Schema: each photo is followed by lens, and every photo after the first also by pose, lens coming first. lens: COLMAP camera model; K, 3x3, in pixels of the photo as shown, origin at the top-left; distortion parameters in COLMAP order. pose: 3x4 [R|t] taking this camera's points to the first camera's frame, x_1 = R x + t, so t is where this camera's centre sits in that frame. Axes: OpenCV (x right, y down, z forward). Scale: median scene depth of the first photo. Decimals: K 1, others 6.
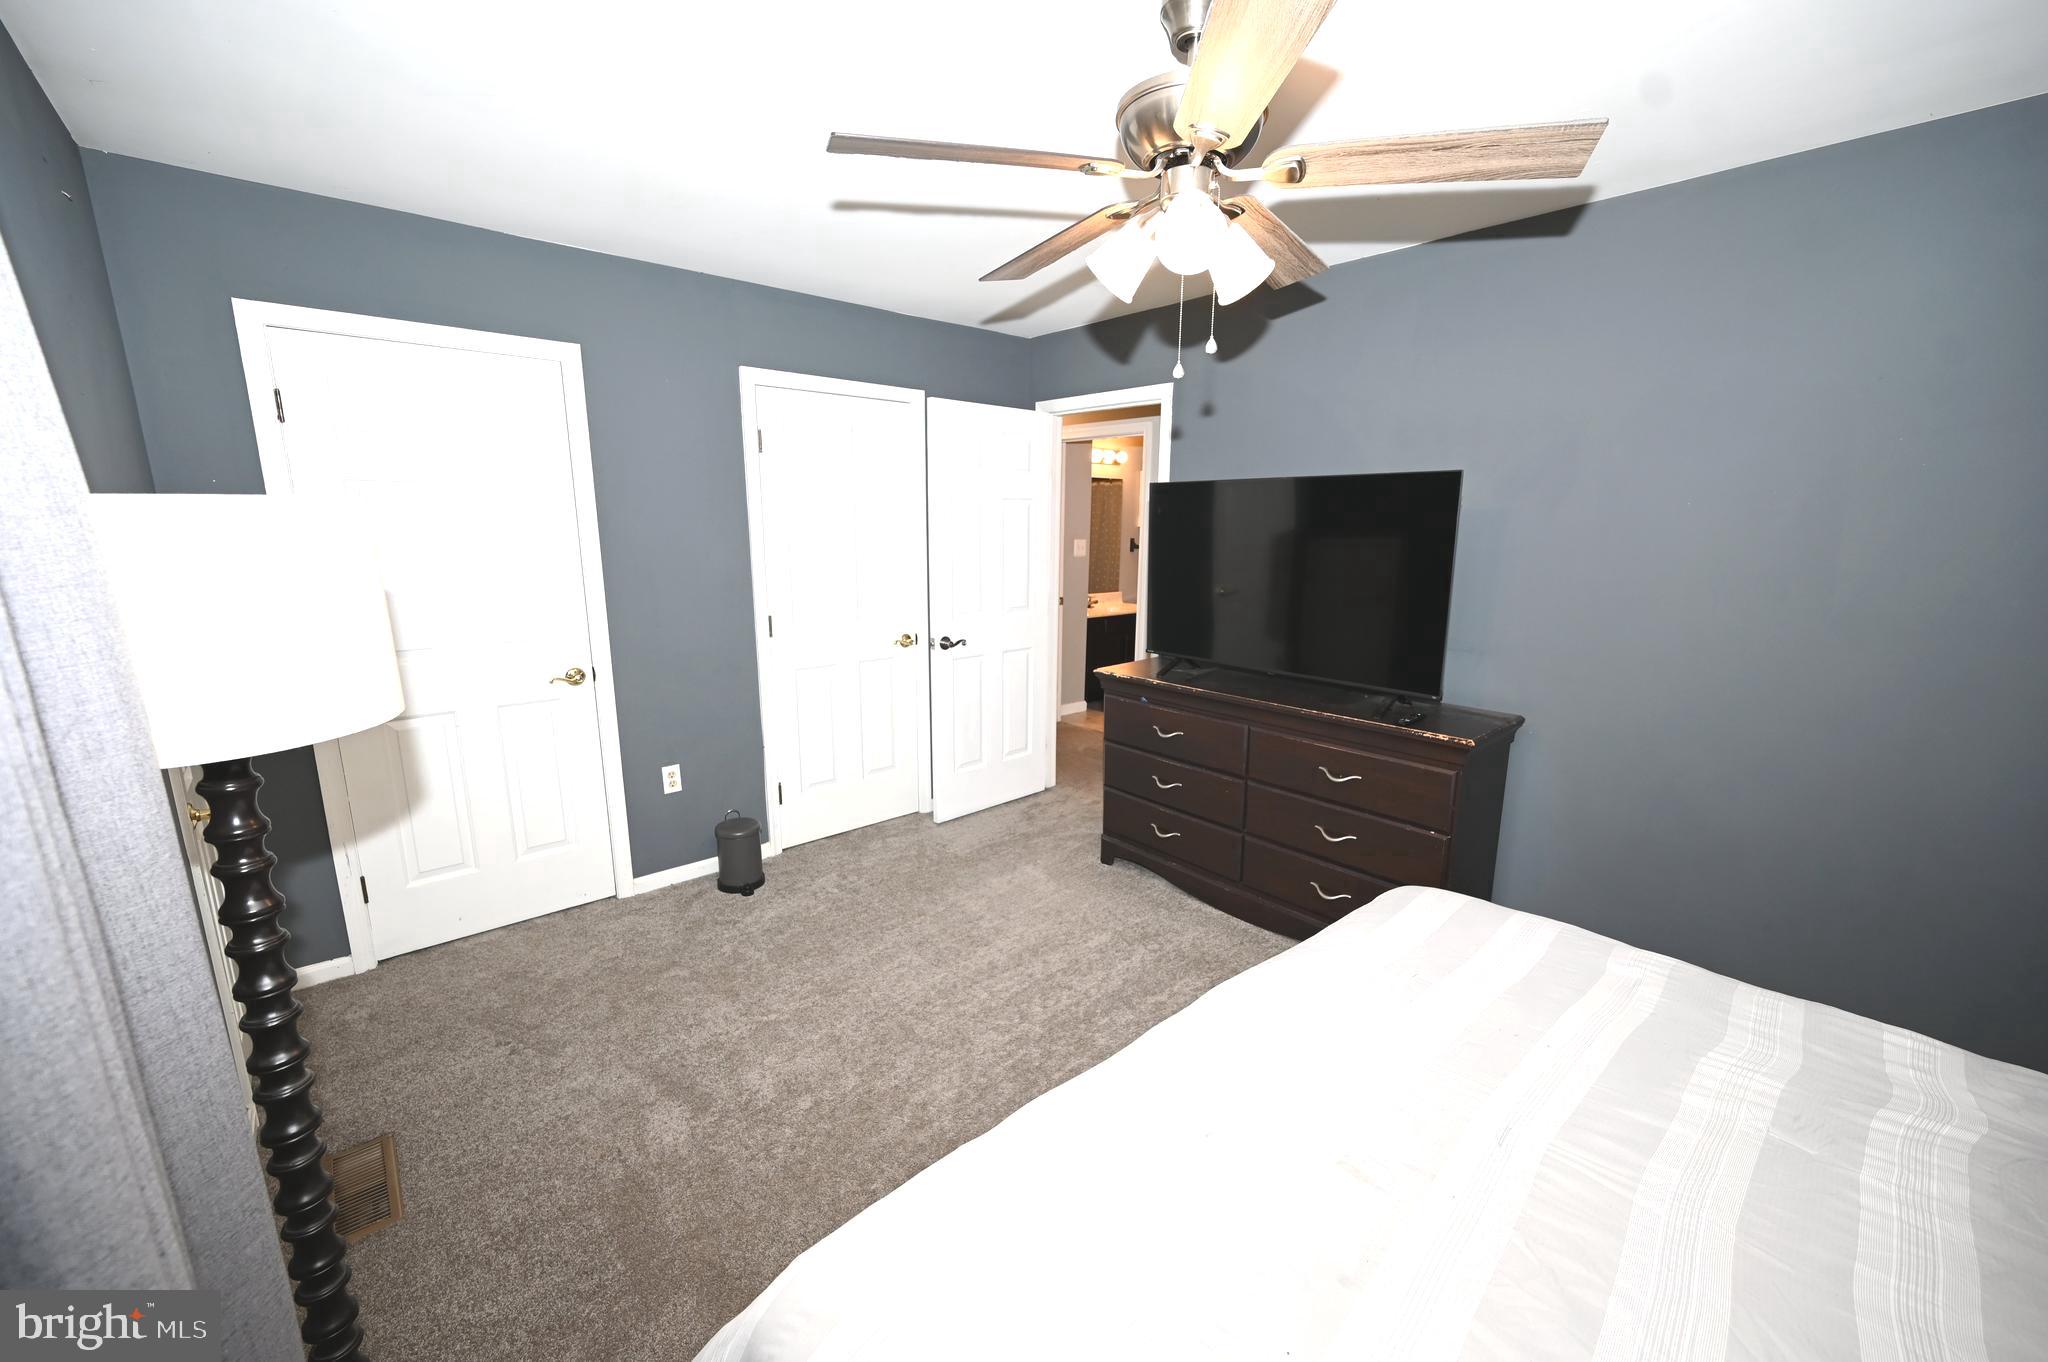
lens RADIAL K [[794.7, 0, 1024.0], [0, 794.7, 681.0], [0, 0, 1]] dist [0.000121, -0.000064]
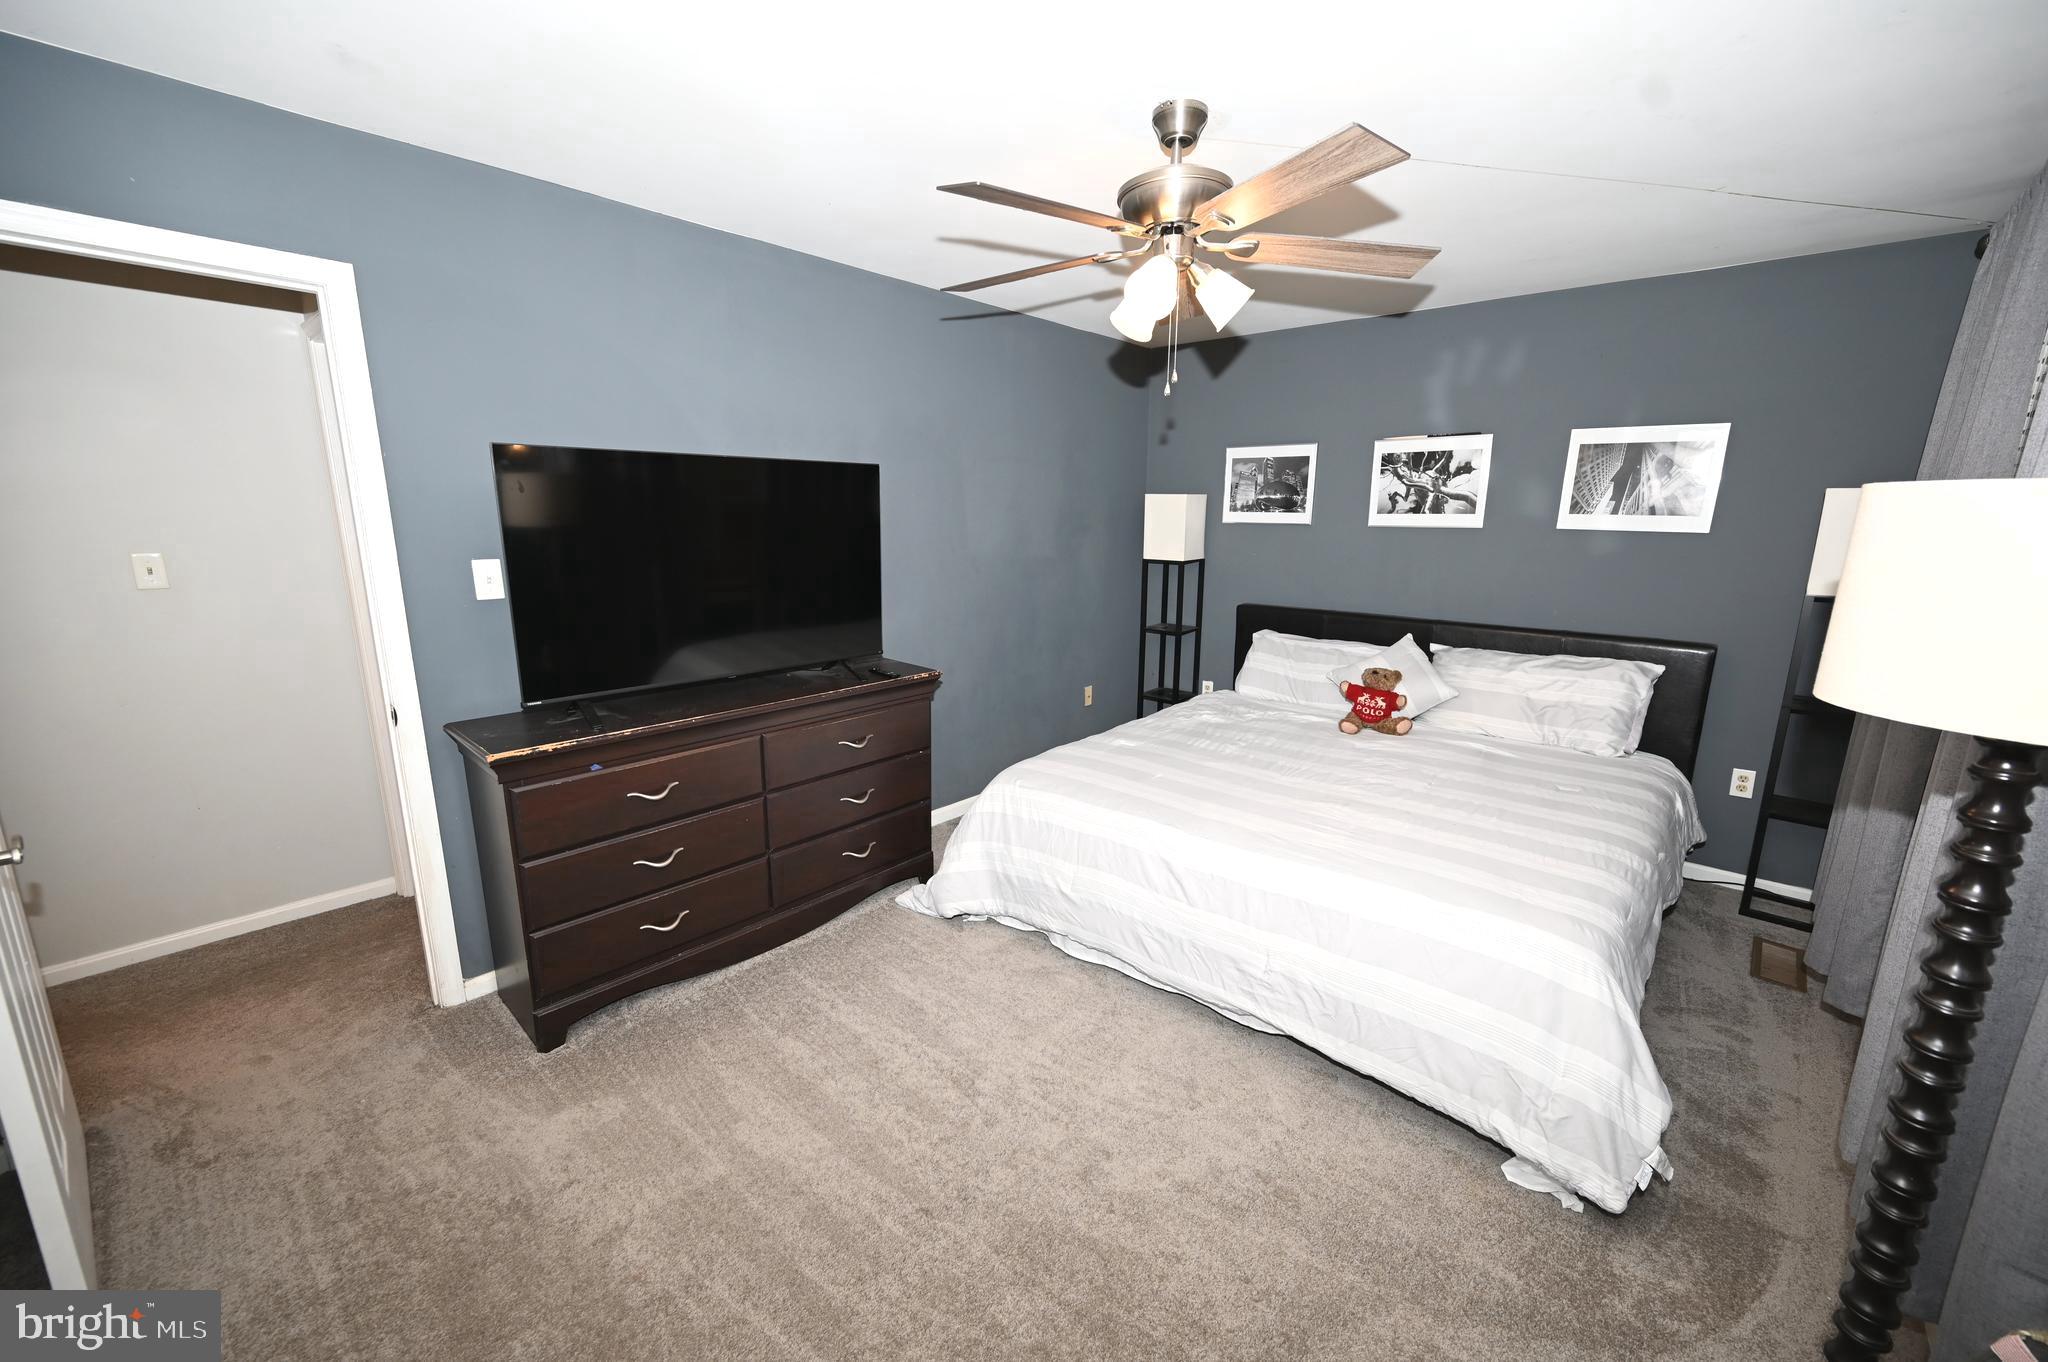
lens RADIAL K [[825.6, 0, 1024.0], [0, 825.6, 681.0], [0, 0, 1]] dist [0.000534, -0.000004]
pose [[-0.116701, -0.208446, 0.971046, -0.622697], [0.189787, 0.955029, 0.227816, -0.152873], [-0.974865, 0.210879, -0.071893, 0.746359]]
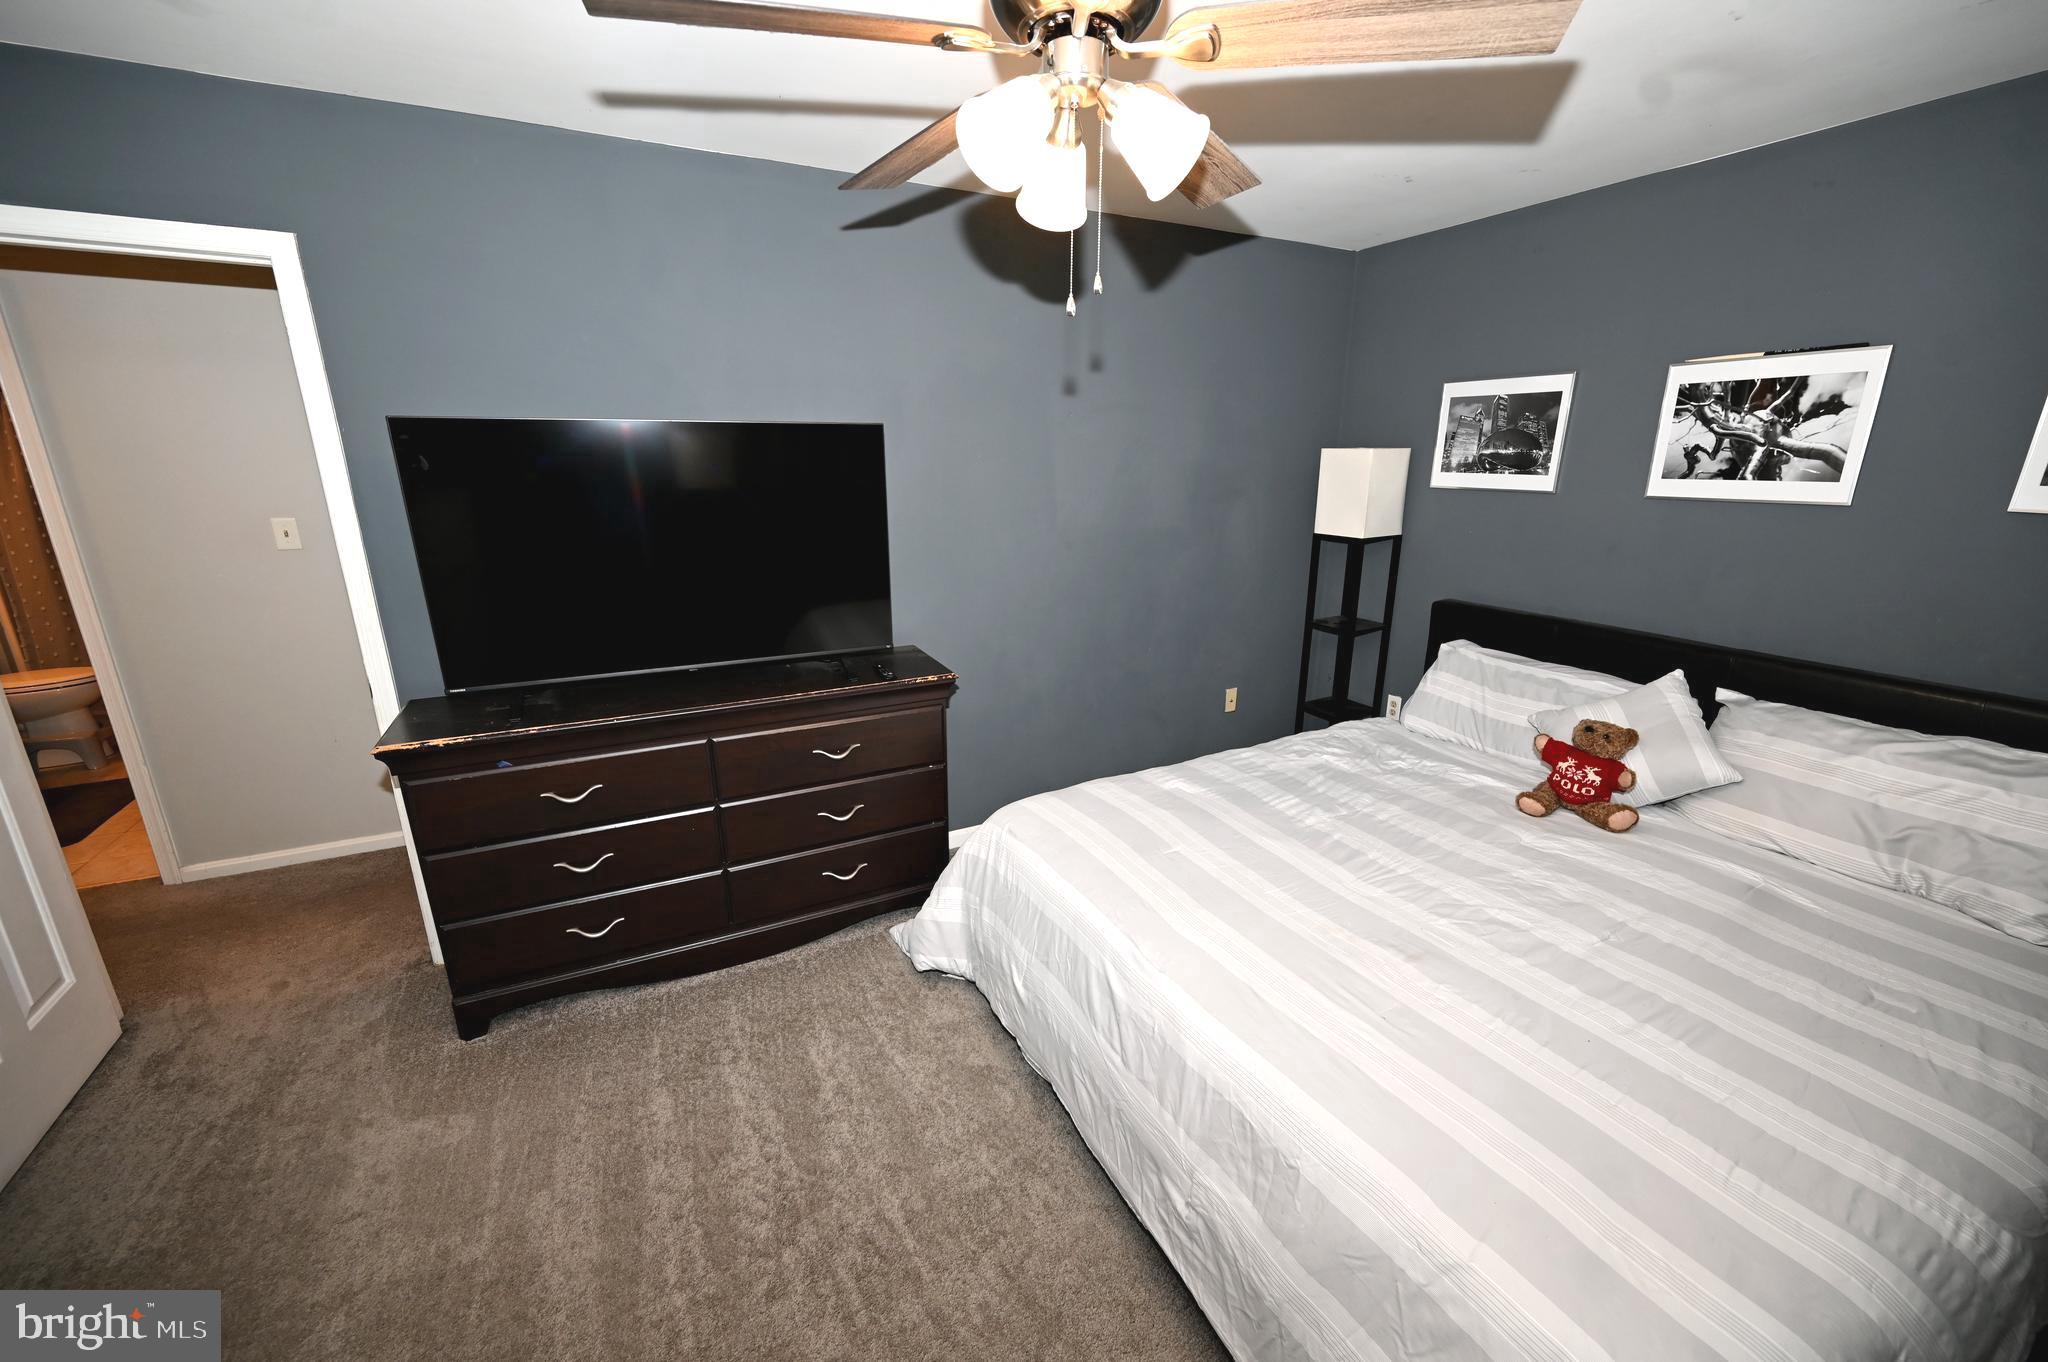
lens RADIAL K [[816.4, 0, 1024.0], [0, 816.4, 681.0], [0, 0, 1]] dist [-0.000028, -0.000319]
pose [[0.258710, -0.266995, 0.928323, -0.368840], [0.193791, 0.955848, 0.220905, -0.115008], [-0.946316, 0.122750, 0.299029, 0.438617]]
